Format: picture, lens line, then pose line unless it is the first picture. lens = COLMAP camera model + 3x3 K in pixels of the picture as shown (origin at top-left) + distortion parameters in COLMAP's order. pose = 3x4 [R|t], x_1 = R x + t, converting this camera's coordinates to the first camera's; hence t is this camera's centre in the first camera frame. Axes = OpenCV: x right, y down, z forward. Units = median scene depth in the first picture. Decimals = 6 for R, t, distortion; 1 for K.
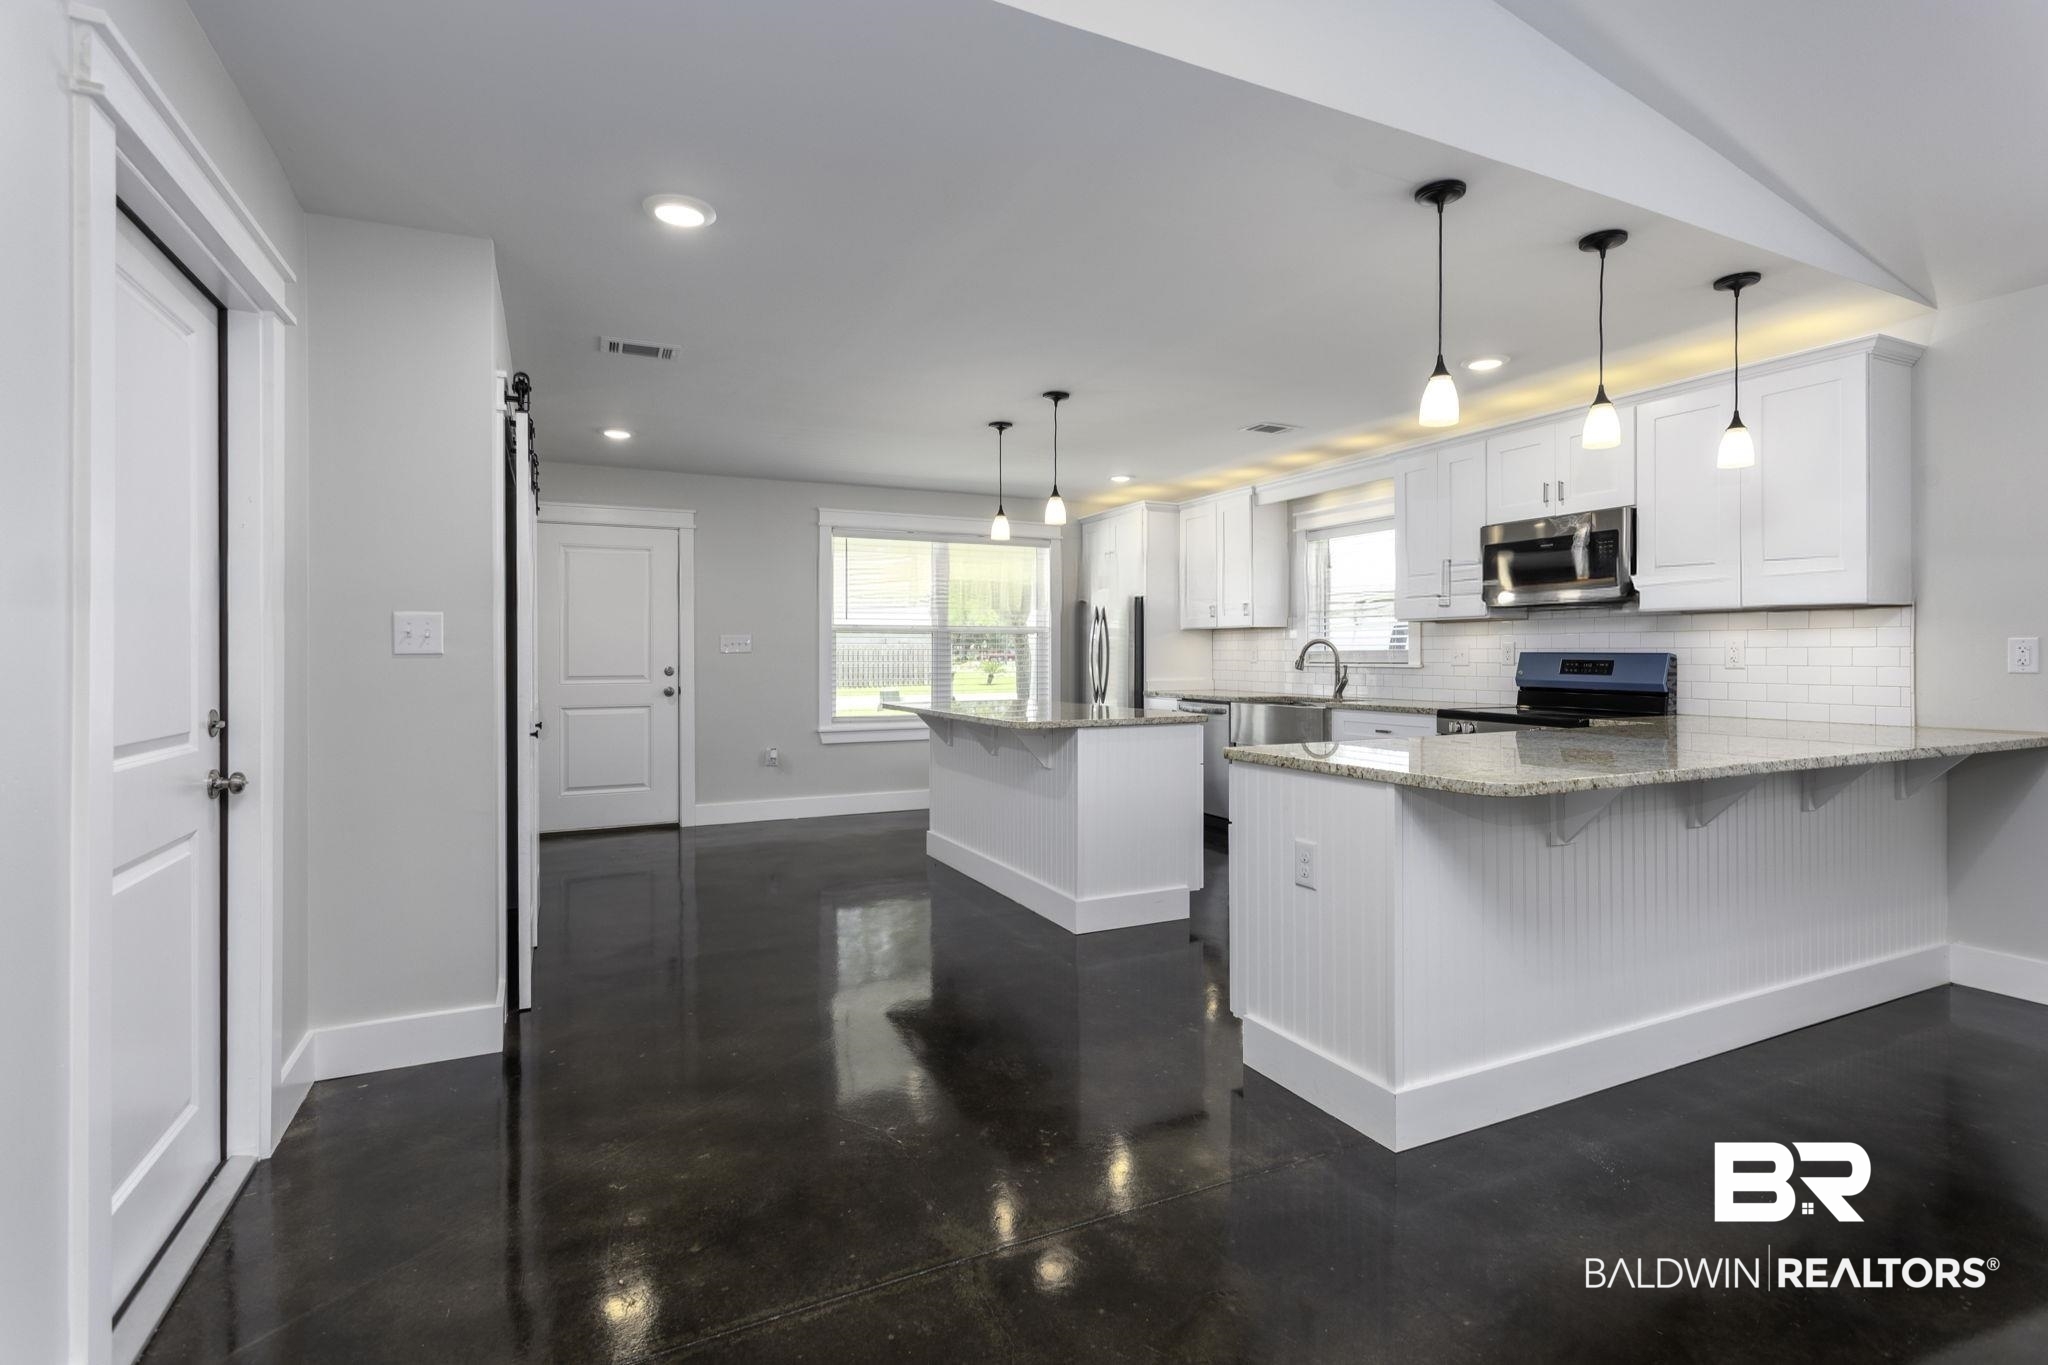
lens RADIAL K [[997.7, 0, 1025.2], [0, 997.7, 668.2], [0, 0, 1]] dist [0.009563, 0.001112]
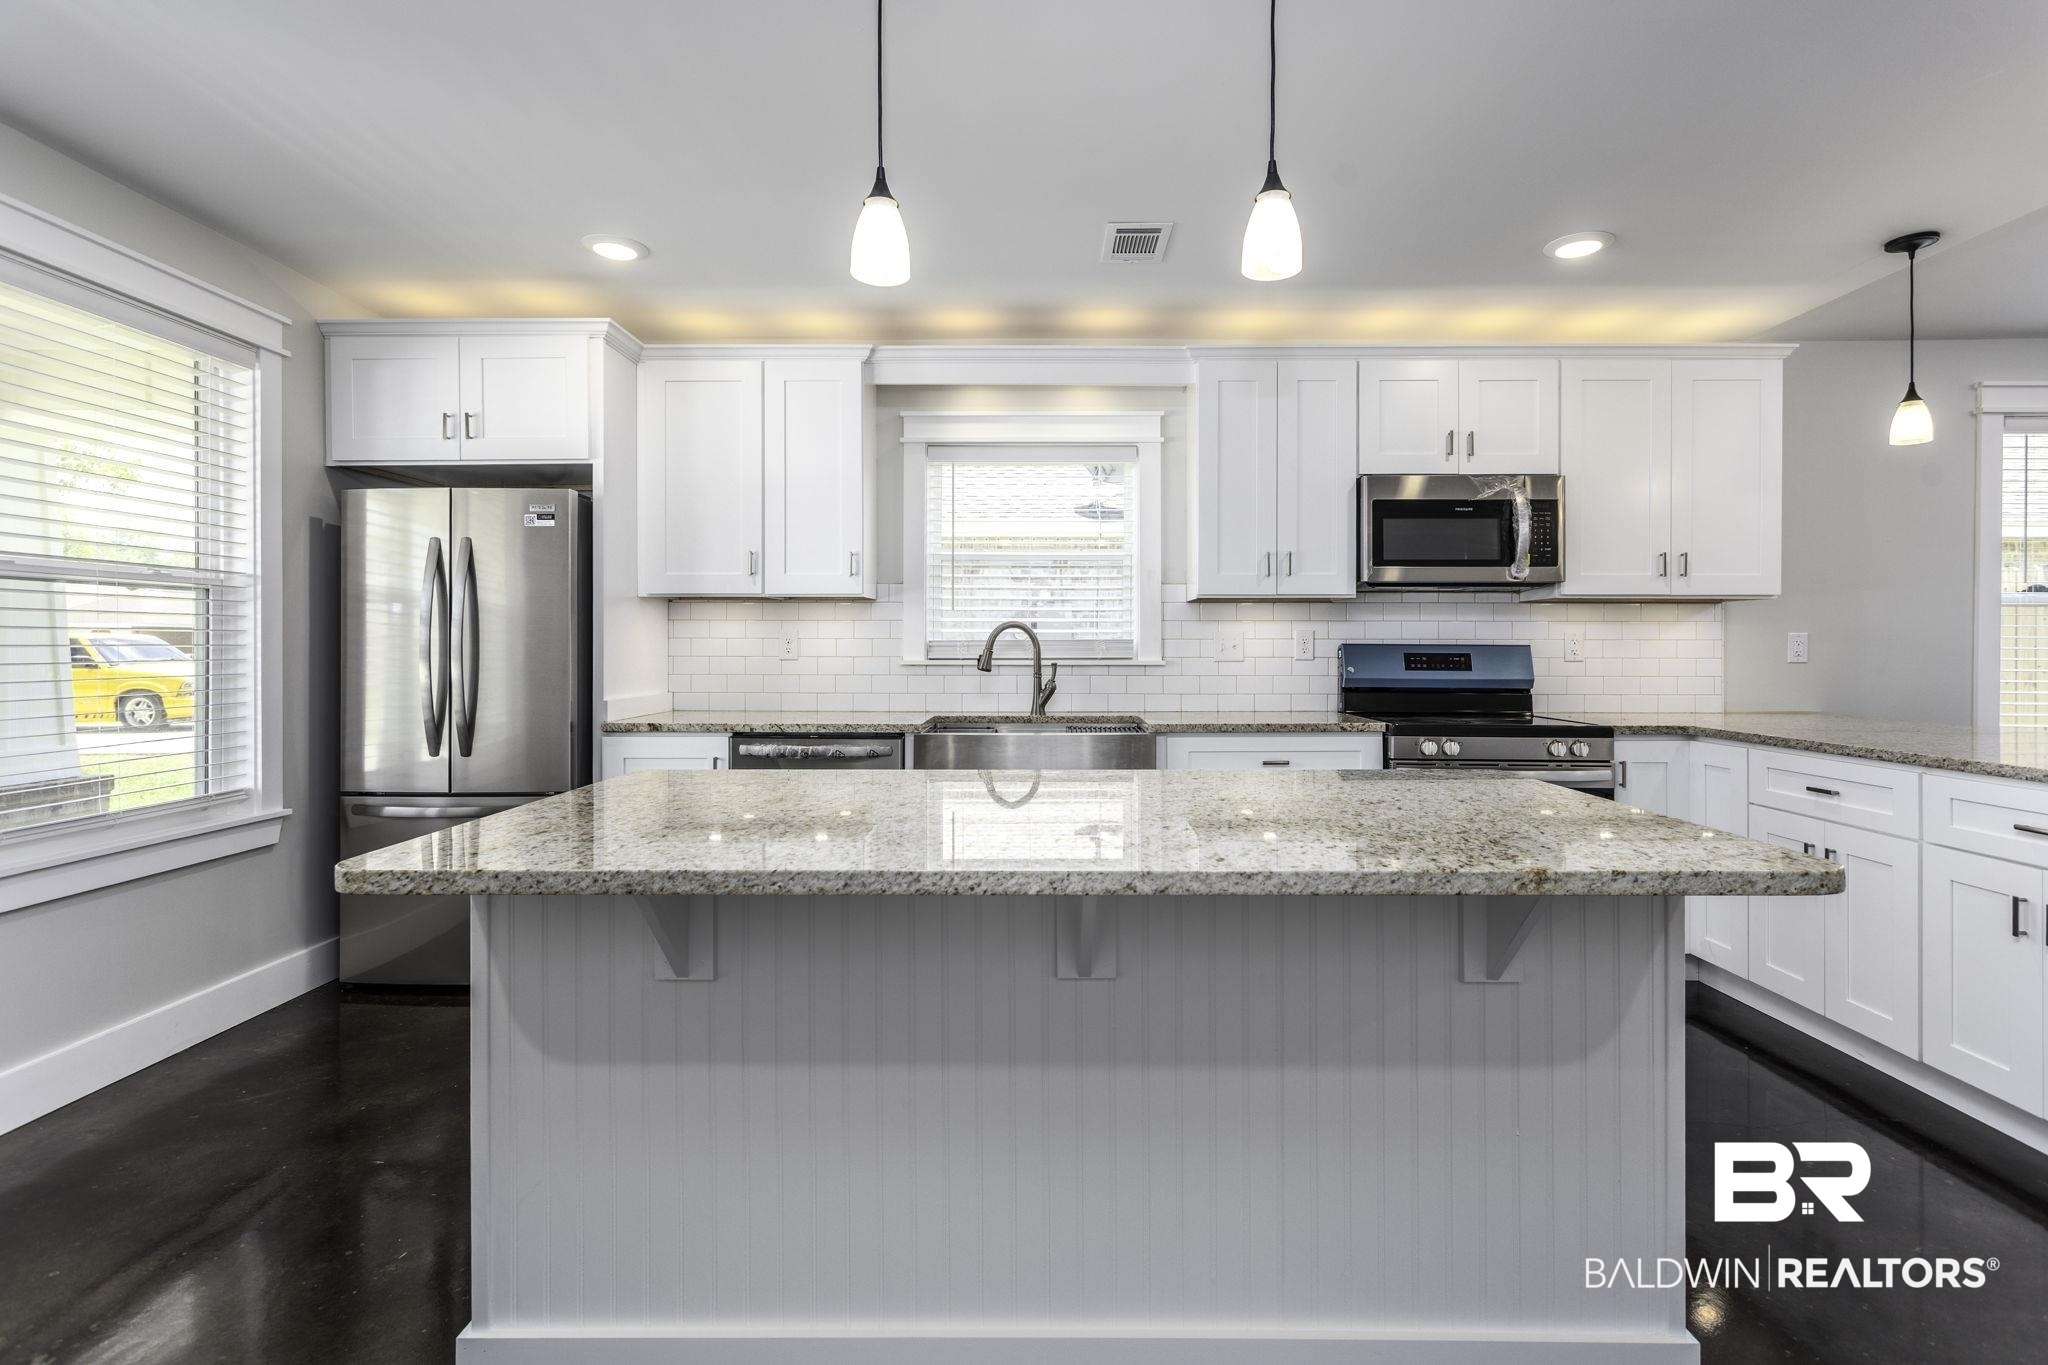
lens RADIAL K [[997.7, 0, 1032.2], [0, 997.7, 638.4], [0, 0, 1]] dist [0.009563, 0.001112]
pose [[0.431755, 0.003228, 0.901985, -0.257956], [0.010753, 0.999904, -0.008726, -0.012965], [-0.901927, 0.013467, 0.431679, 0.729998]]
